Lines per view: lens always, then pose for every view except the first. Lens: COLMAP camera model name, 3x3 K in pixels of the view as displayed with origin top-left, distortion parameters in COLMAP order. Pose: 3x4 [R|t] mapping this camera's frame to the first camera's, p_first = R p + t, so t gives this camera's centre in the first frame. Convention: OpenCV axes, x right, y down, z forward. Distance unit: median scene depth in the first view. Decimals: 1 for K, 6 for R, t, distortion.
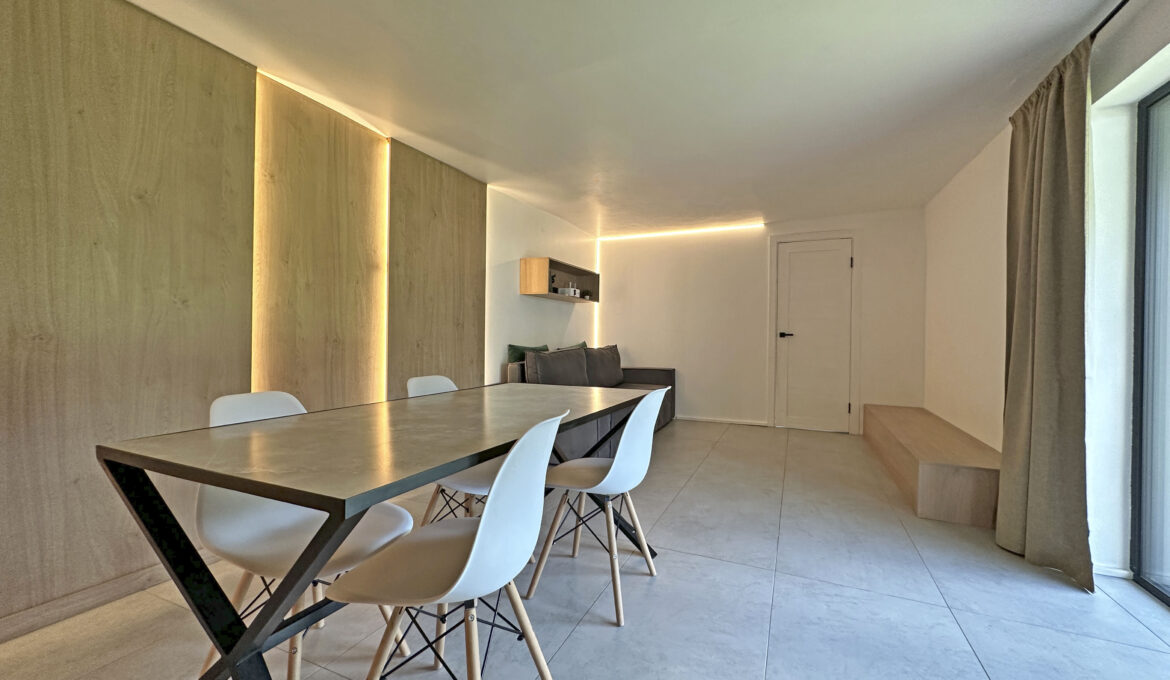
lens RADIAL K [[471.4, 0, 586.0], [0, 471.4, 336.6], [0, 0, 1]] dist [-0.000212, -0.000202]
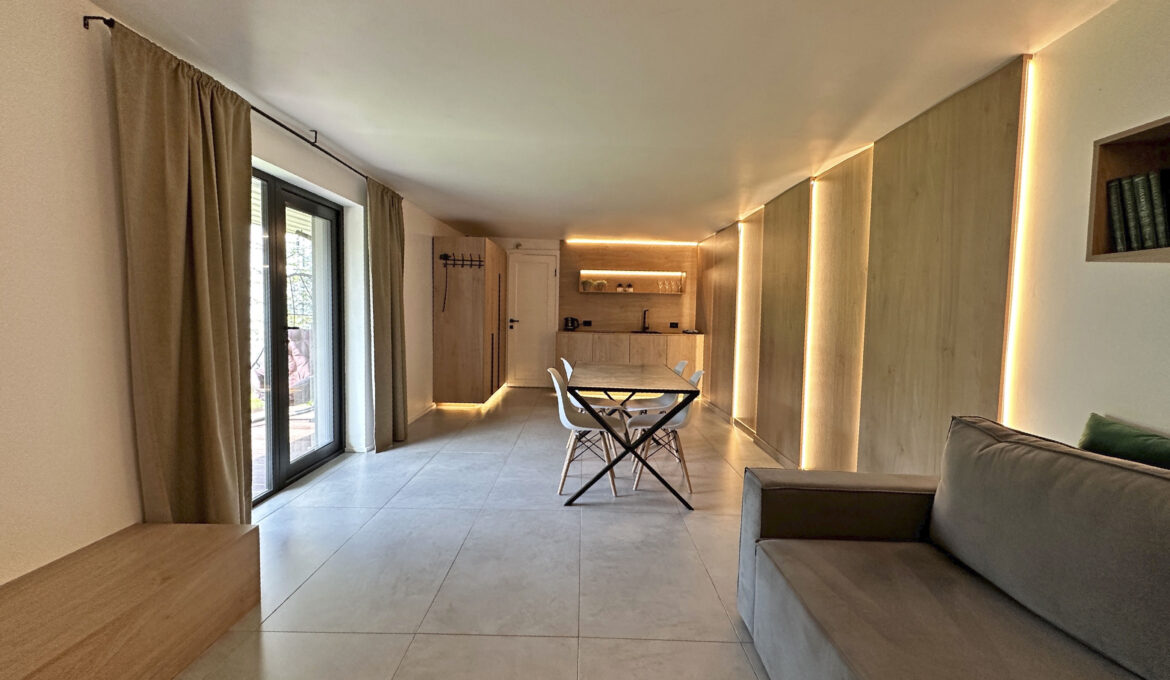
lens RADIAL K [[471.4, 0, 586.7], [0, 471.4, 344.9], [0, 0, 1]] dist [-0.000212, -0.000202]
pose [[-0.908761, -0.002179, -0.417311, 0.458893], [-0.032094, 0.997390, 0.064681, -0.063952], [0.416081, 0.072172, -0.906459, 1.542812]]
